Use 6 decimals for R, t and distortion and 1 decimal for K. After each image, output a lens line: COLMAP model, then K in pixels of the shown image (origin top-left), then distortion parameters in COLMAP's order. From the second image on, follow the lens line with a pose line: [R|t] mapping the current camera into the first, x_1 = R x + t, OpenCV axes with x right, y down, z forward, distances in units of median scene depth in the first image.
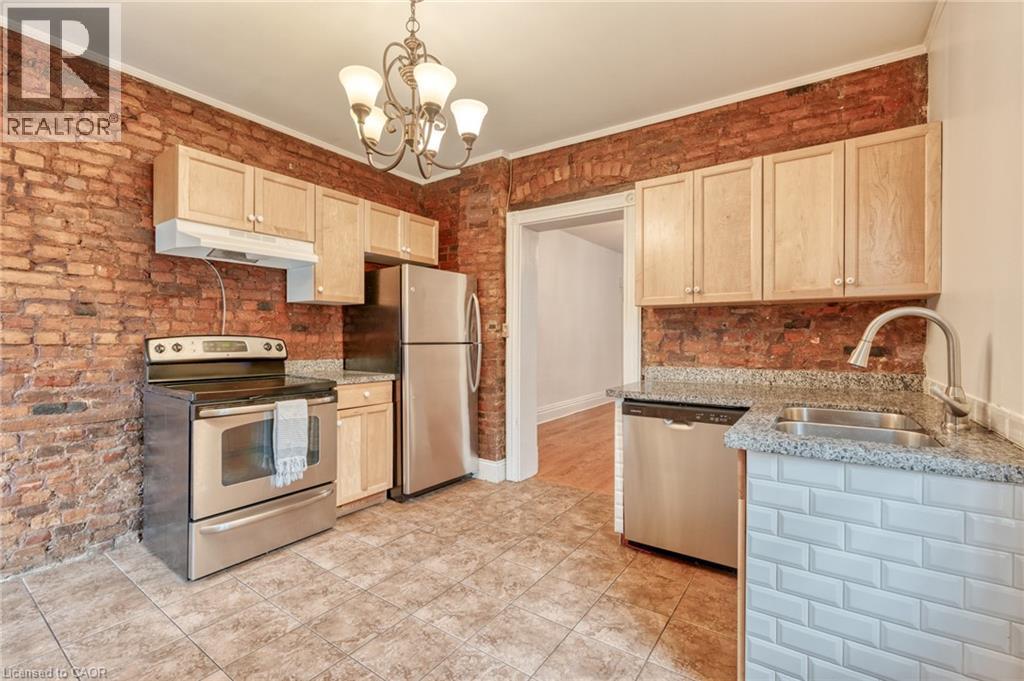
lens RADIAL K [[451.8, 0, 512.5], [0, 451.8, 339.4], [0, 0, 1]] dist [-0.002638, 0.000089]
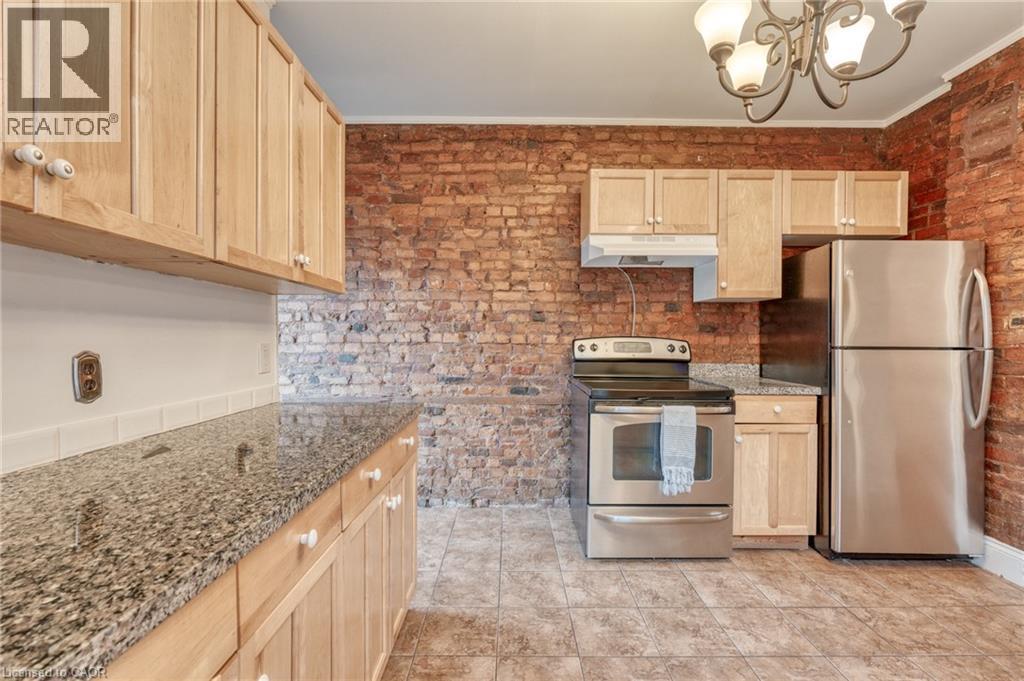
lens RADIAL K [[451.8, 0, 514.1], [0, 451.8, 339.7], [0, 0, 1]] dist [-0.002638, 0.000089]
pose [[0.582716, 0.003416, -0.812669, 0.066585], [-0.006668, 0.999978, -0.000577, 0.000550], [0.812649, 0.005755, 0.582725, 0.162384]]
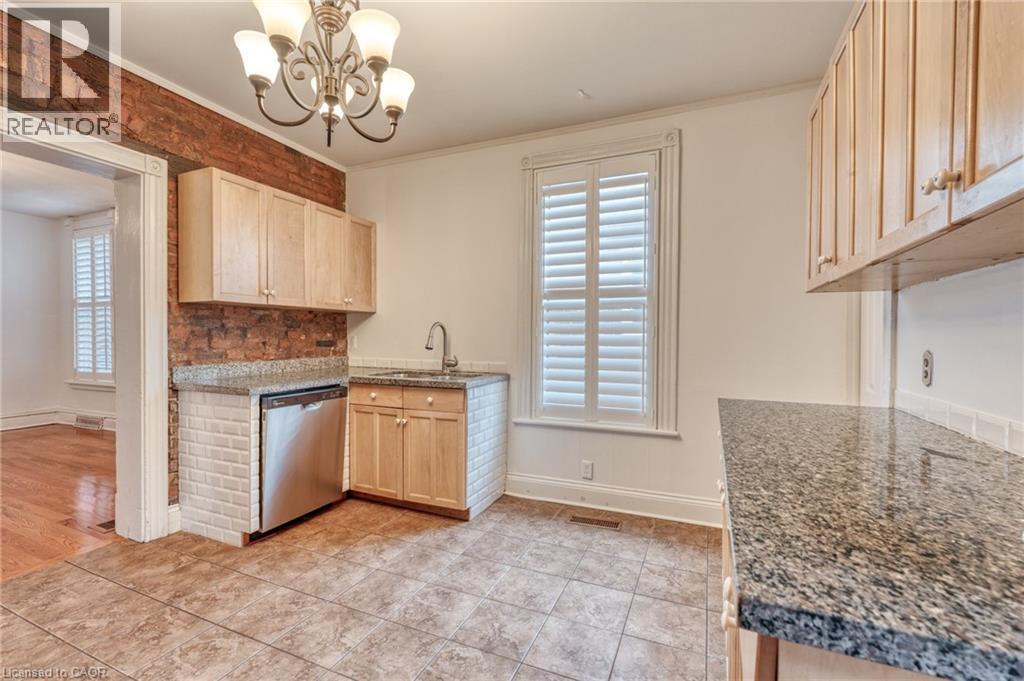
lens RADIAL K [[451.8, 0, 516.0], [0, 451.8, 340.3], [0, 0, 1]] dist [-0.002638, 0.000089]
pose [[-0.210830, -0.009983, 0.977472, -0.785772], [0.001737, 0.999942, 0.010588, -0.000793], [-0.977521, 0.003930, -0.210800, 0.600167]]
